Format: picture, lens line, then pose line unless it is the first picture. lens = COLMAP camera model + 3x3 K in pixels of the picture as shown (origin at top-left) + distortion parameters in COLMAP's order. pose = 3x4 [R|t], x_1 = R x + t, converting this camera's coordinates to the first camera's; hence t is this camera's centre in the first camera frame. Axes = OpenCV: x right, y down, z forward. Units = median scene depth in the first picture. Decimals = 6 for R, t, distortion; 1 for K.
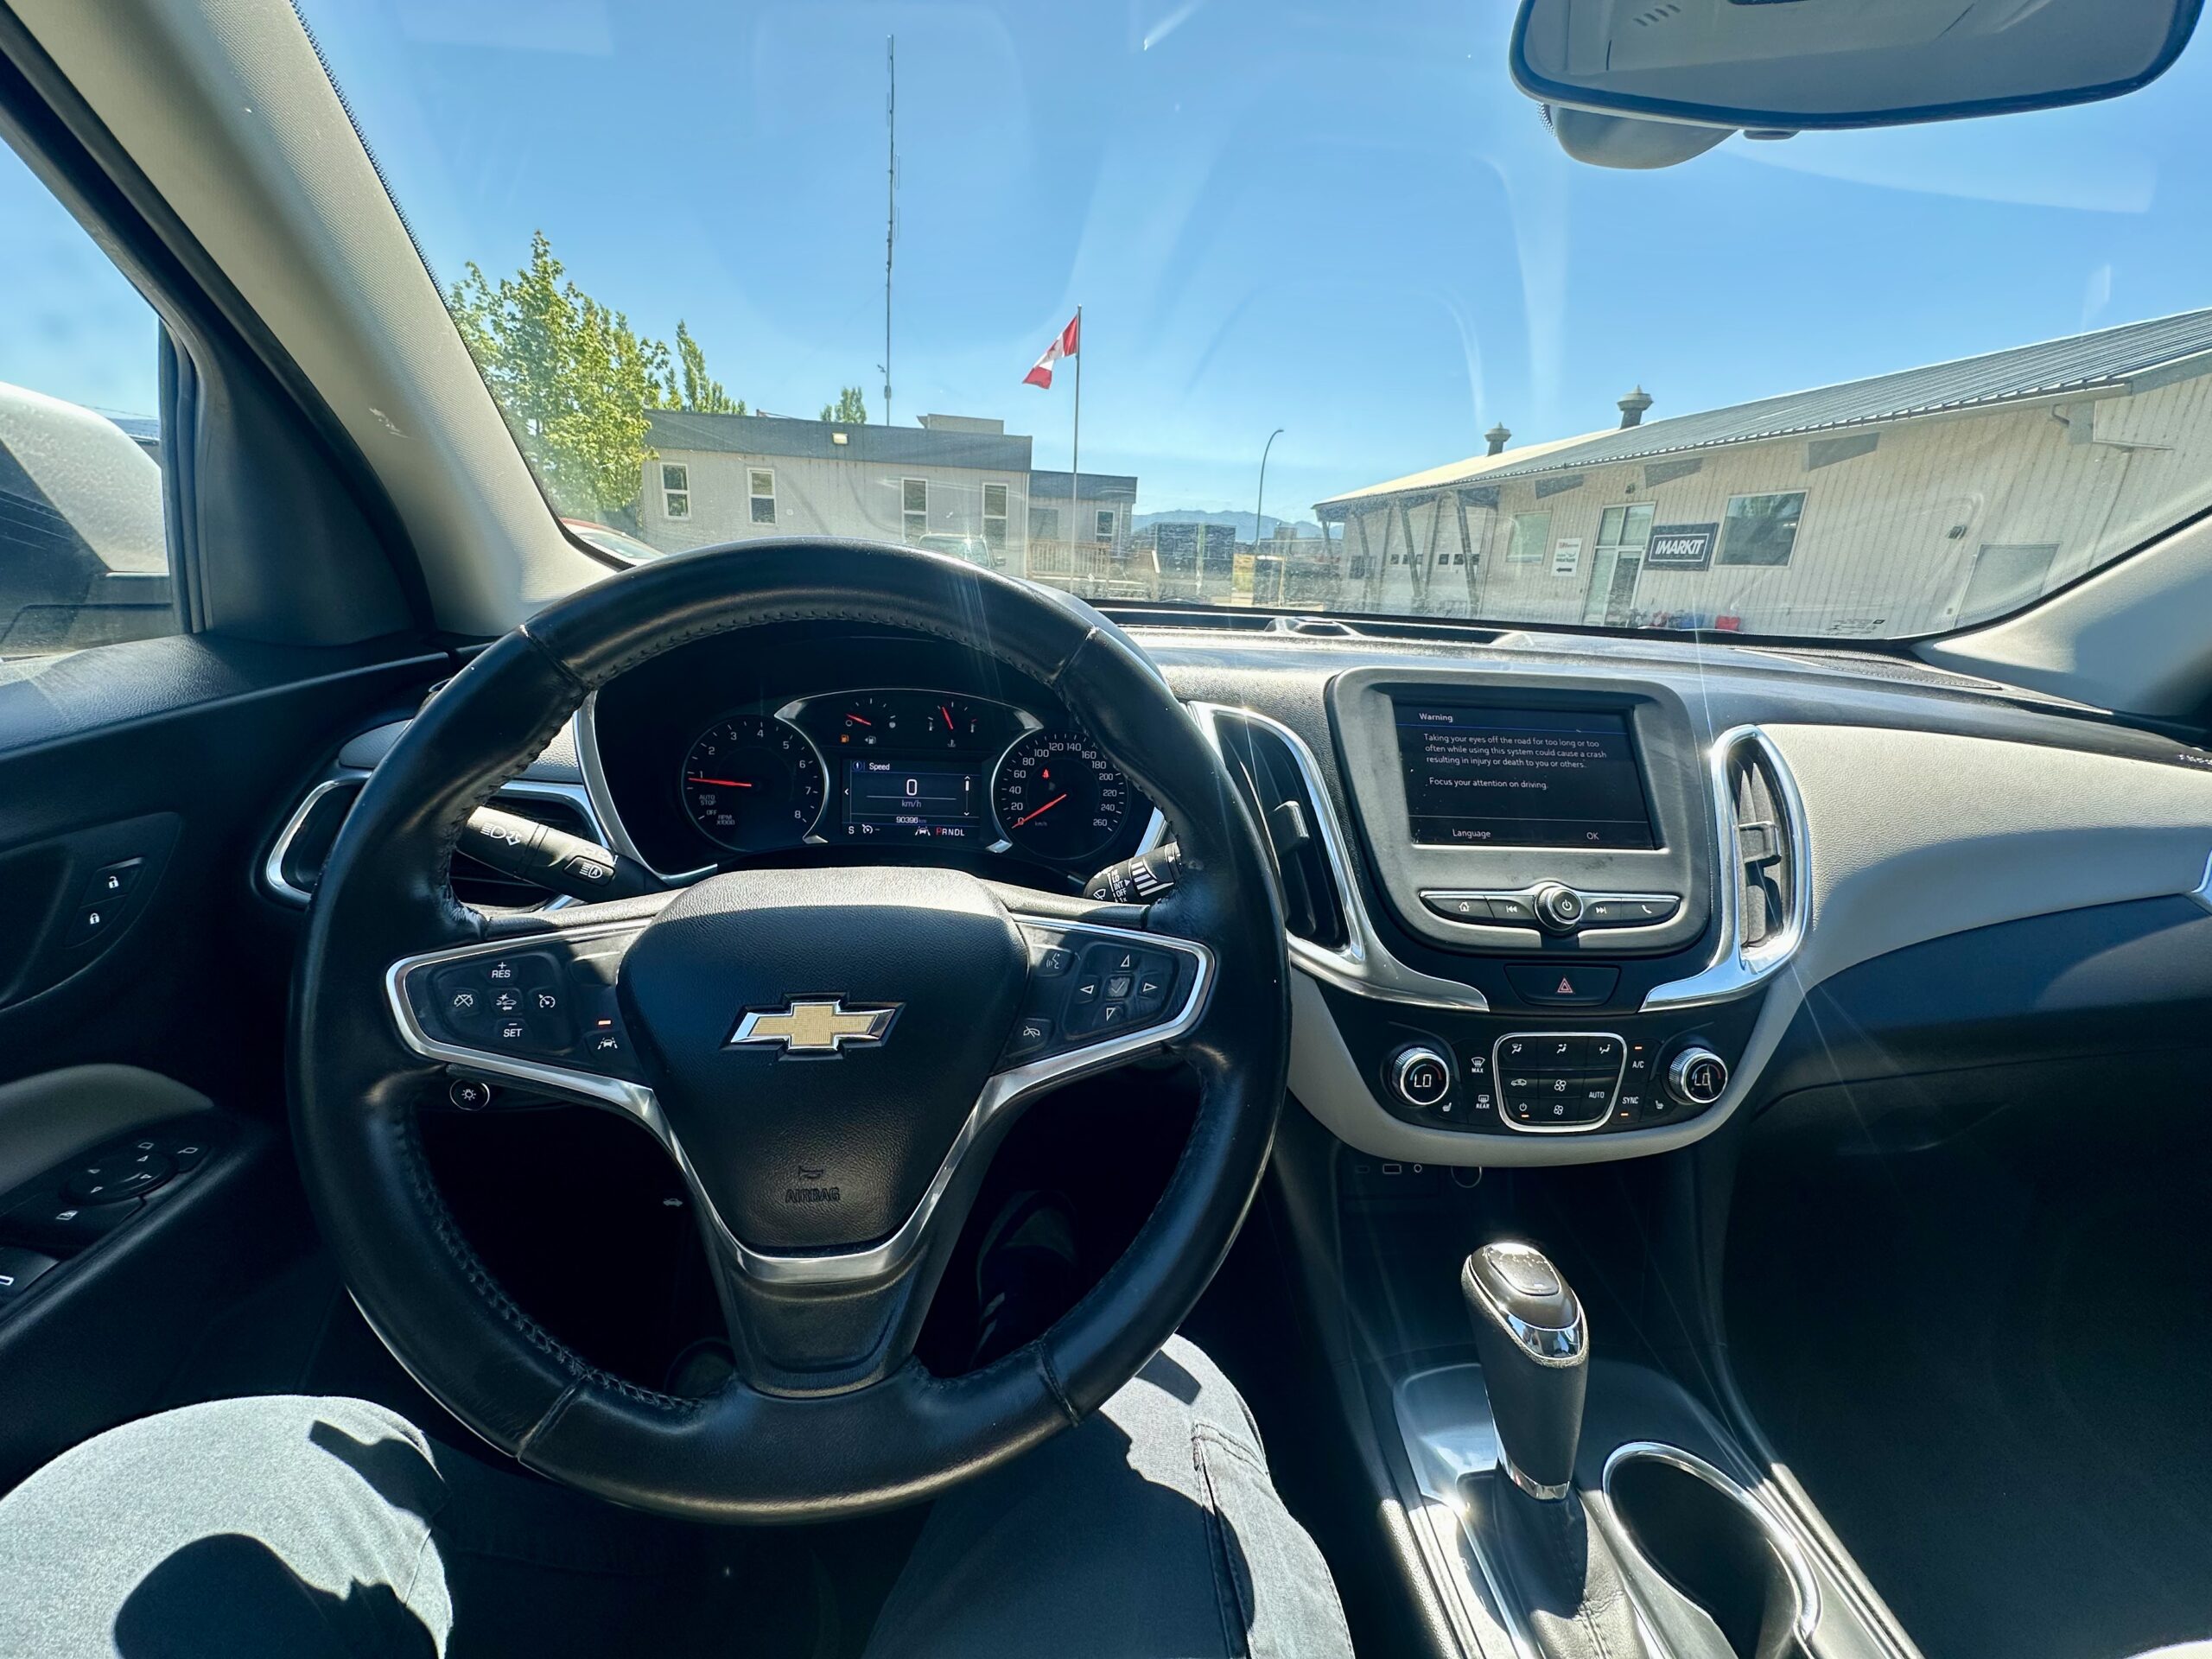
lens RADIAL K [[884.8, 0, 1109.3], [0, 884.8, 828.0], [0, 0, 1]] dist [-0.005061, 0.000793]
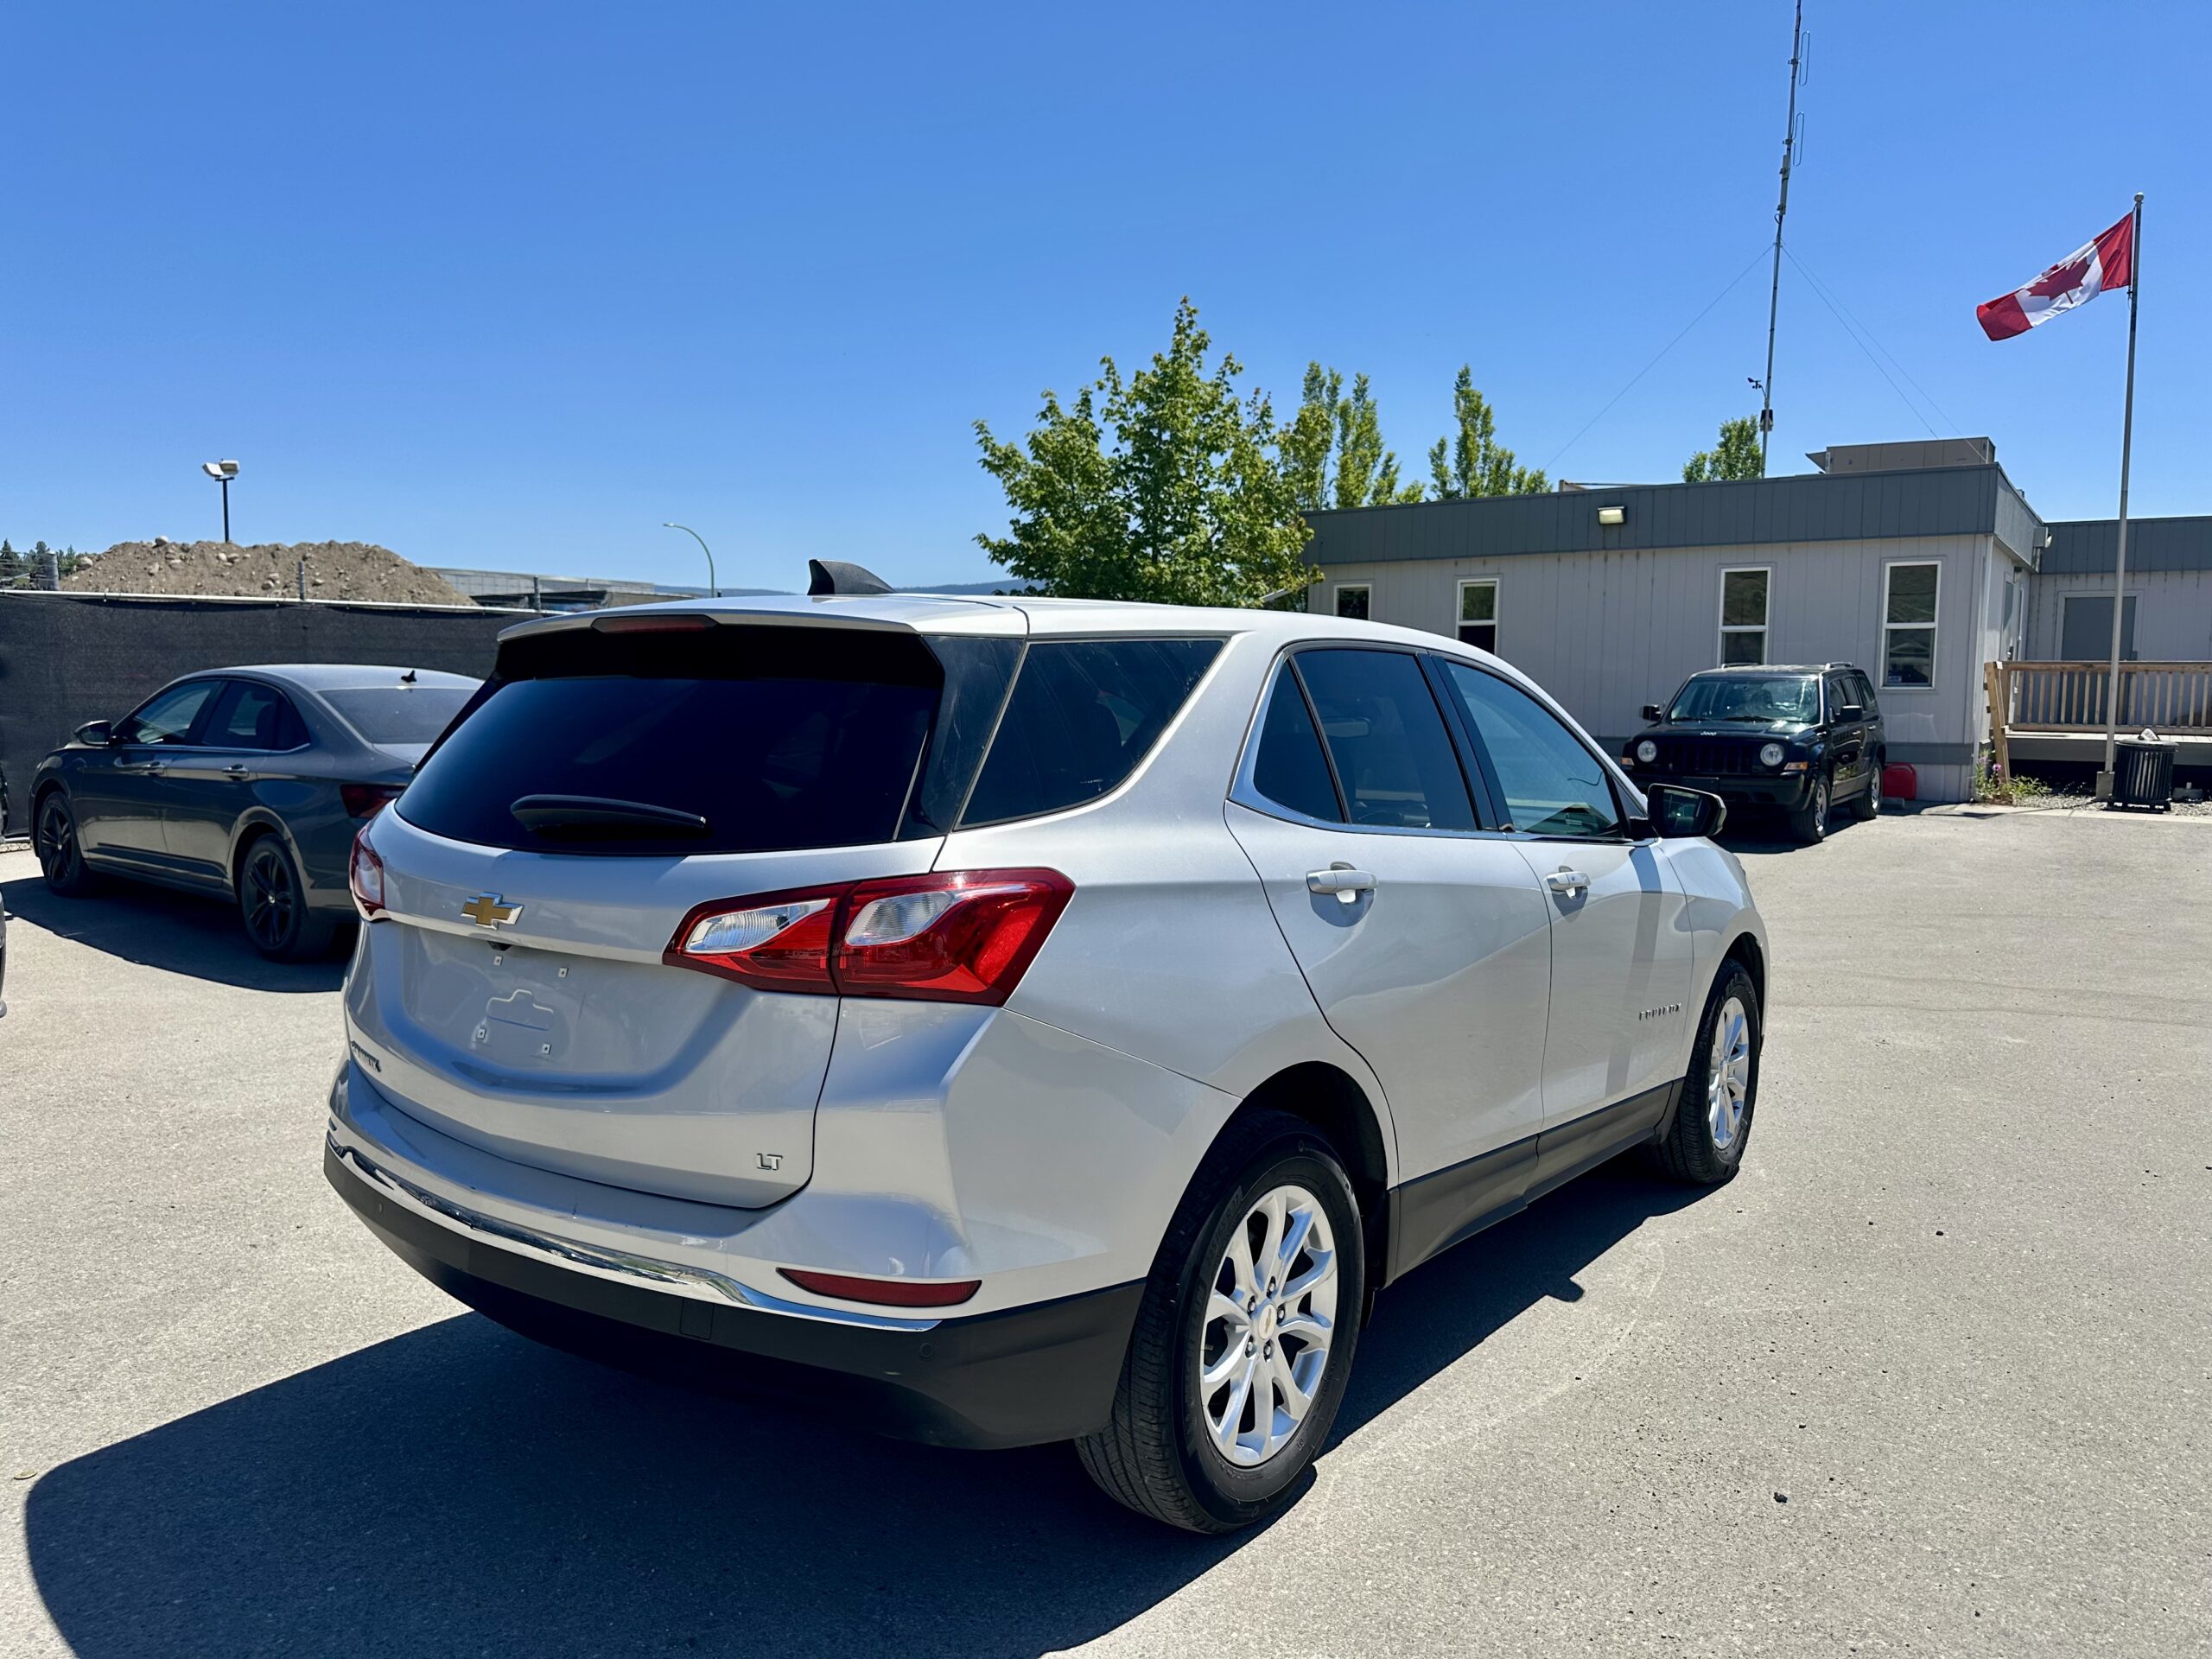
lens RADIAL K [[1606.3, 0, 1069.7], [0, 1606.3, 805.8], [0, 0, 1]] dist [-0.007868, -0.012797]
pose [[0.751947, -0.010300, -0.659143, 0.143463], [-0.145010, 0.972803, -0.180628, -0.030091], [0.643077, 0.231405, 0.730002, 0.089104]]
